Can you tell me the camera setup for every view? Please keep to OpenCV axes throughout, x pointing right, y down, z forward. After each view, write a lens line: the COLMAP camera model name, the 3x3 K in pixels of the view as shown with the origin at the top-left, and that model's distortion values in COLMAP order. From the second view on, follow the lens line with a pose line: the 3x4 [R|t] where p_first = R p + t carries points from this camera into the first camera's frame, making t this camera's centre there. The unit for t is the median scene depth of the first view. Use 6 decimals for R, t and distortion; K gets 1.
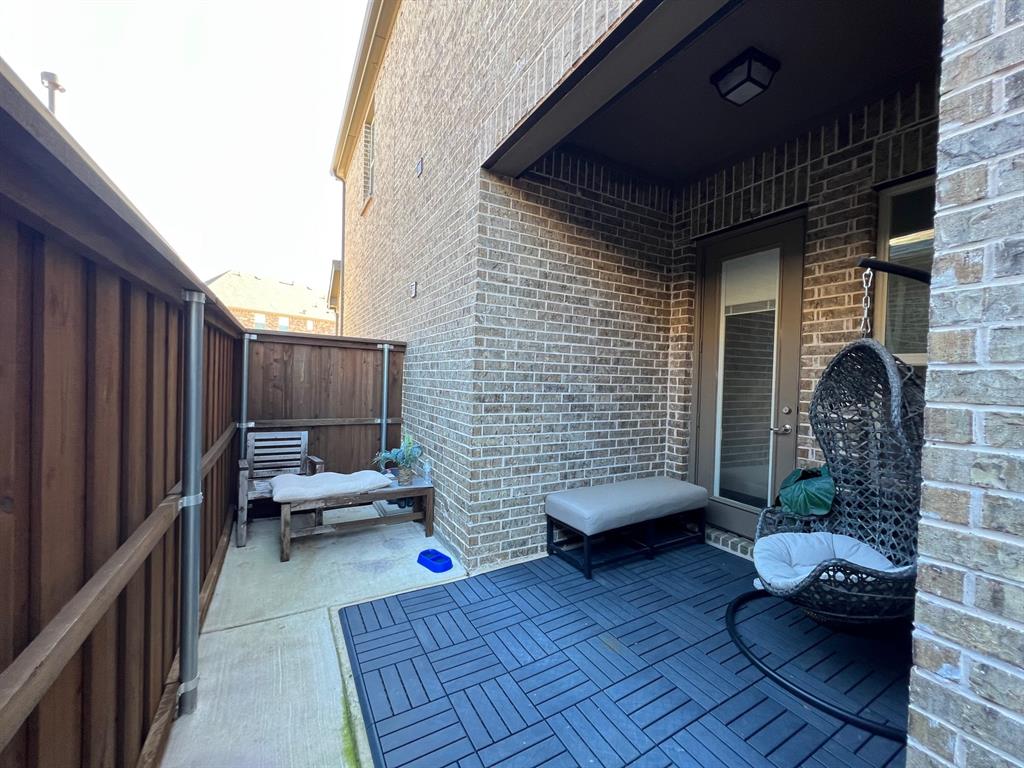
lens RADIAL K [[411.4, 0, 514.7], [0, 411.4, 383.4], [0, 0, 1]] dist [-0.004362, 0.001244]
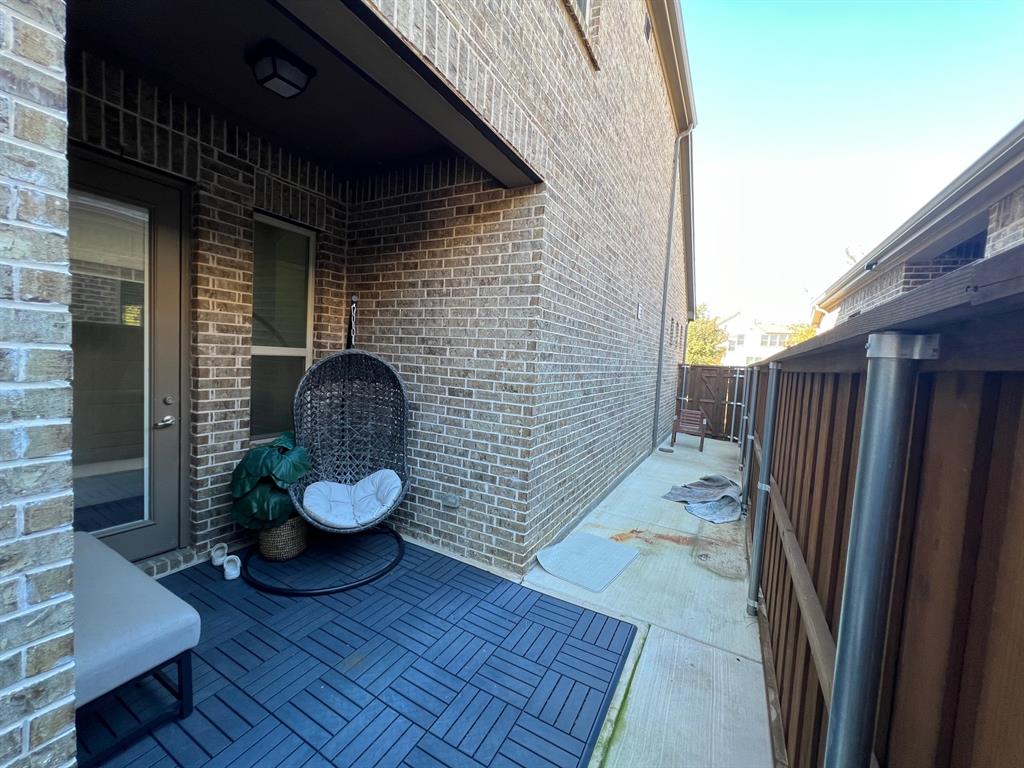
lens RADIAL K [[411.4, 0, 508.3], [0, 411.4, 383.3], [0, 0, 1]] dist [-0.004362, 0.001244]
pose [[-0.522068, -0.112021, 0.845515, -0.546446], [-0.058729, 0.993706, 0.095391, -0.113001], [-0.850879, 0.000145, -0.525361, 0.910827]]
